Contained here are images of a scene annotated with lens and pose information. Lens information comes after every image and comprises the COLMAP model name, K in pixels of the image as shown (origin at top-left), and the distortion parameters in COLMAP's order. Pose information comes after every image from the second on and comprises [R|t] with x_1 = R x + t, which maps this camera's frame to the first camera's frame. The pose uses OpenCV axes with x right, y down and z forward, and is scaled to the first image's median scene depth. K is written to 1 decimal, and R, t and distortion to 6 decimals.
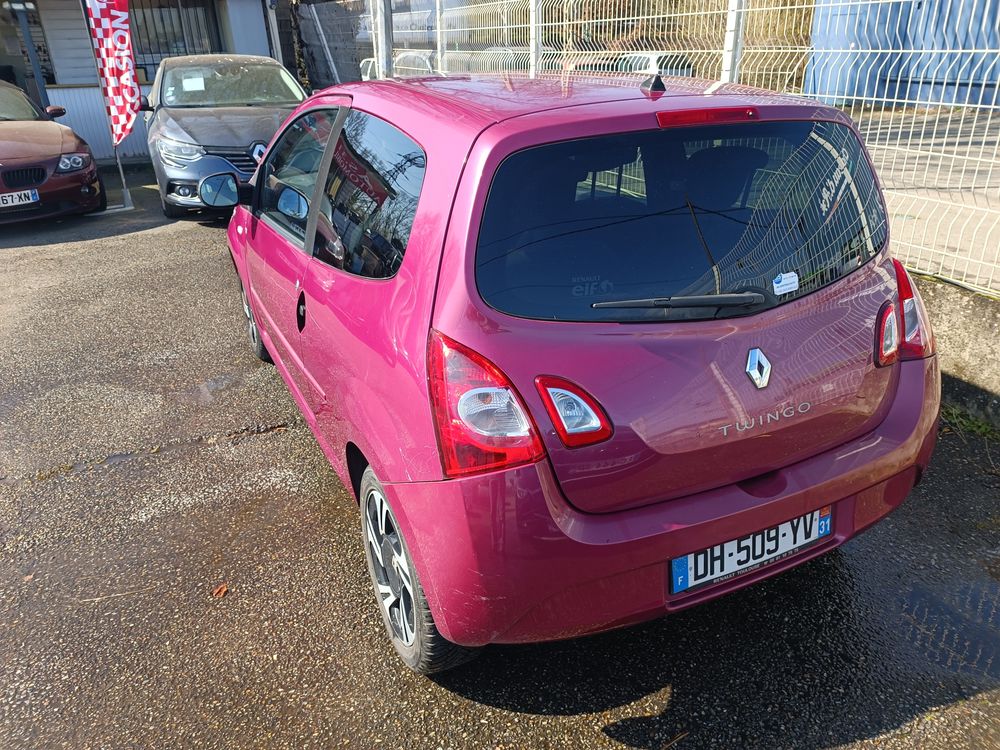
lens RADIAL K [[734.9, 0, 500.2], [0, 734.9, 373.7], [0, 0, 1]] dist [0.012682, -0.000708]
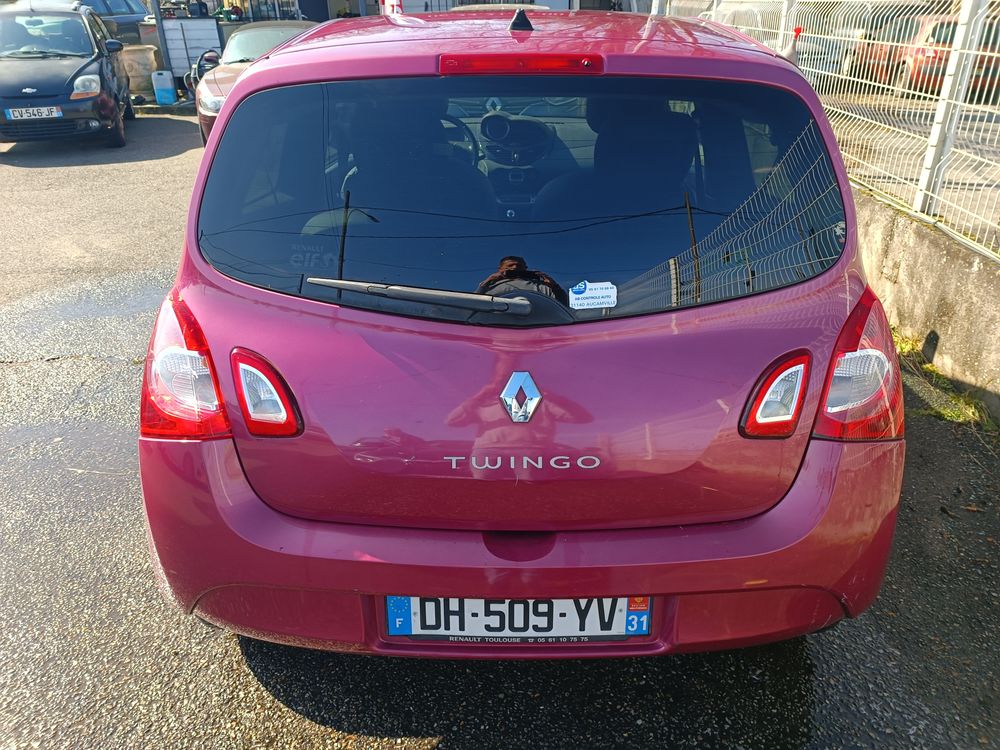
lens RADIAL K [[734.9, 0, 500.8], [0, 734.9, 376.6], [0, 0, 1]] dist [0.012682, -0.000708]
pose [[0.895257, 0.209068, -0.393452, 0.603818], [-0.187266, 0.977850, 0.093496, -0.092640], [0.404284, -0.010023, 0.914578, 0.271033]]
